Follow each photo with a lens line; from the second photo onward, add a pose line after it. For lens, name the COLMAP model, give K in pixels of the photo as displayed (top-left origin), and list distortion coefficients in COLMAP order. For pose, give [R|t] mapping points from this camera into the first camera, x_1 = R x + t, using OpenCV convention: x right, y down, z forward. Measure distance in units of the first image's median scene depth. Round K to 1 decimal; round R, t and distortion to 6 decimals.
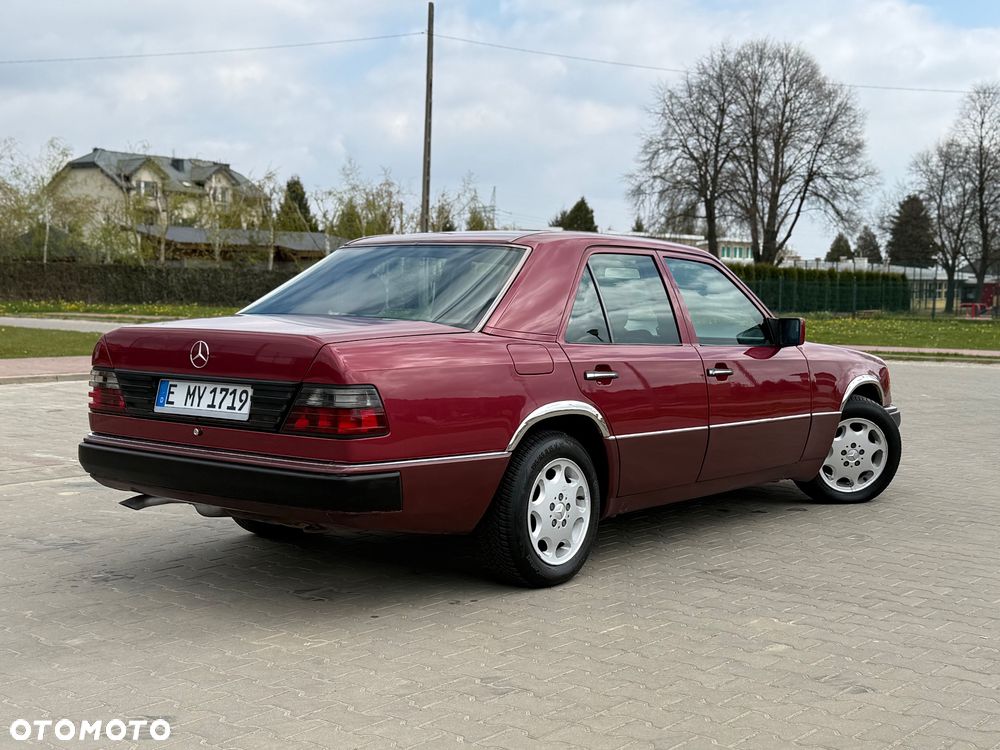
lens RADIAL K [[1295.1, 0, 500.1], [0, 1295.1, 385.8], [0, 0, 1]] dist [0.197639, -0.438083]
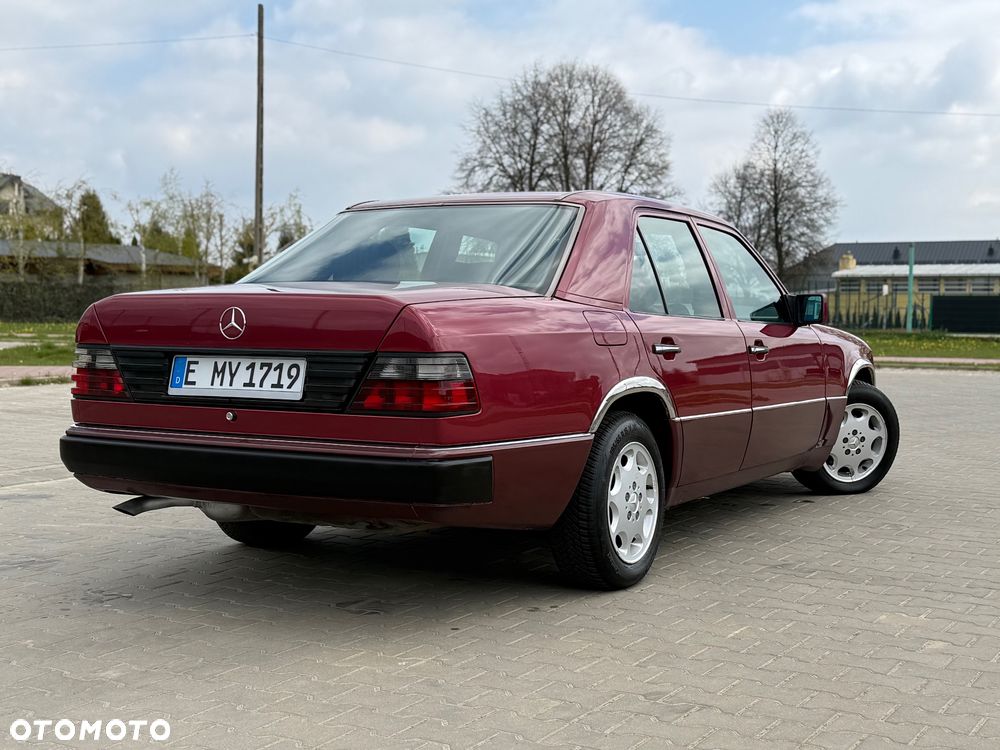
lens RADIAL K [[1296.4, 0, 505.3], [0, 1296.4, 381.5], [0, 0, 1]] dist [0.207080, -0.490565]
pose [[0.988439, -0.014732, 0.150902, -0.122169], [0.017439, 0.999710, -0.016634, 0.020017], [-0.150614, 0.019073, 0.988409, 0.099285]]
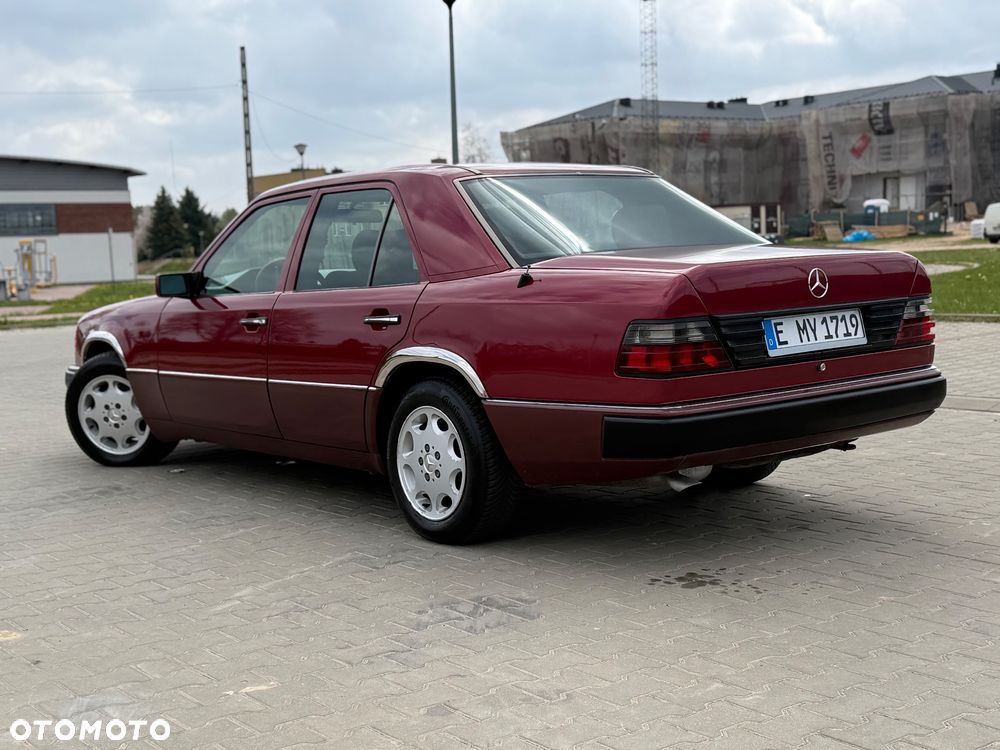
lens RADIAL K [[1296.4, 0, 505.3], [0, 1296.4, 381.5], [0, 0, 1]] dist [0.207080, -0.490565]
pose [[0.232007, -0.118584, 0.965459, -0.783540], [0.117990, 0.988643, 0.093077, -0.044691], [-0.965532, 0.092320, 0.243364, 0.658700]]
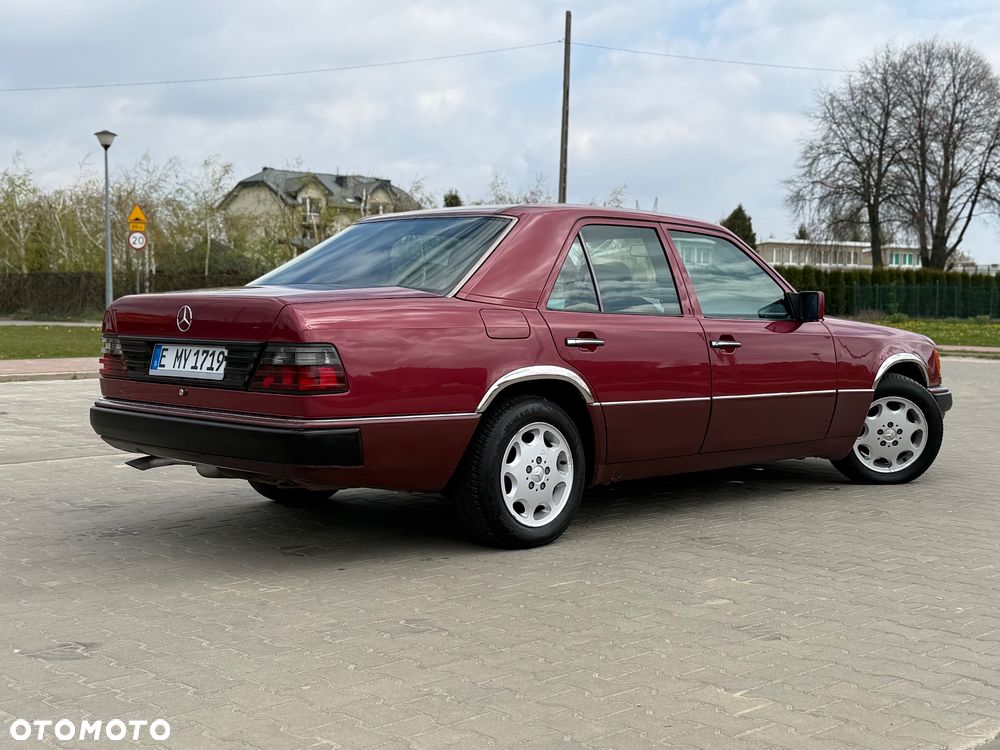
lens RADIAL K [[1296.4, 0, 505.3], [0, 1296.4, 381.5], [0, 0, 1]] dist [0.207080, -0.490565]
pose [[0.992626, 0.000503, -0.121216, 0.102351], [-0.002088, 0.999914, -0.012953, 0.026405], [0.121199, 0.013110, 0.992542, -0.010303]]
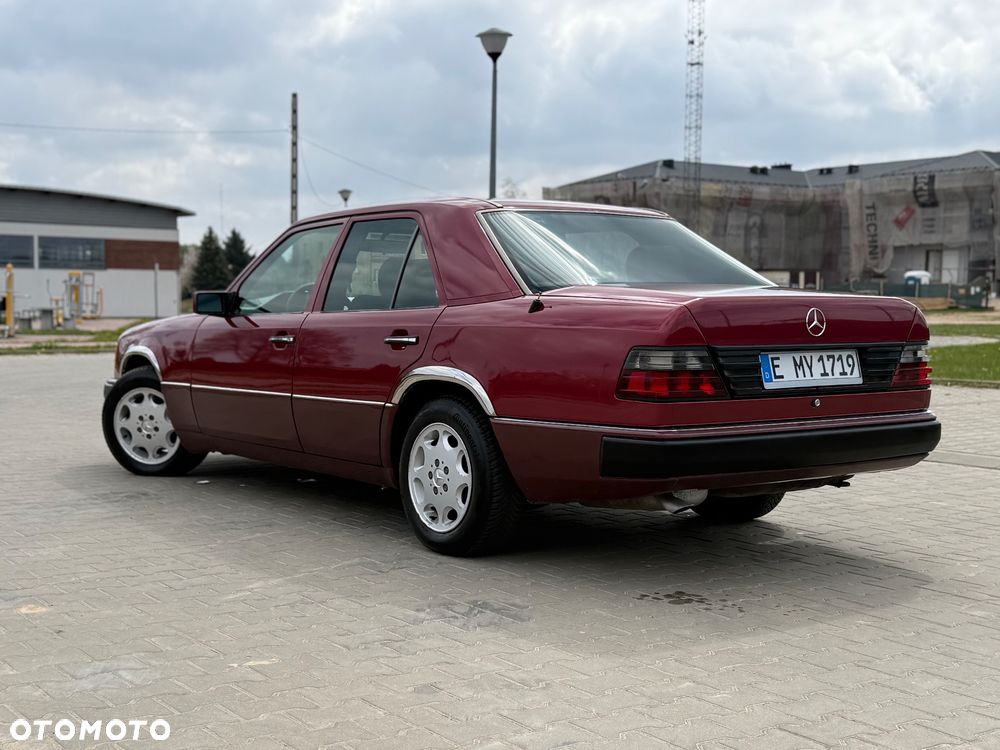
lens RADIAL K [[1293.3, 0, 484.9], [0, 1293.3, 390.6], [0, 0, 1]] dist [0.221784, -0.536880]
pose [[0.275720, -0.072671, 0.958487, -0.813609], [0.069870, 0.996016, 0.055418, -0.029358], [-0.958695, 0.051689, 0.279699, 0.640175]]
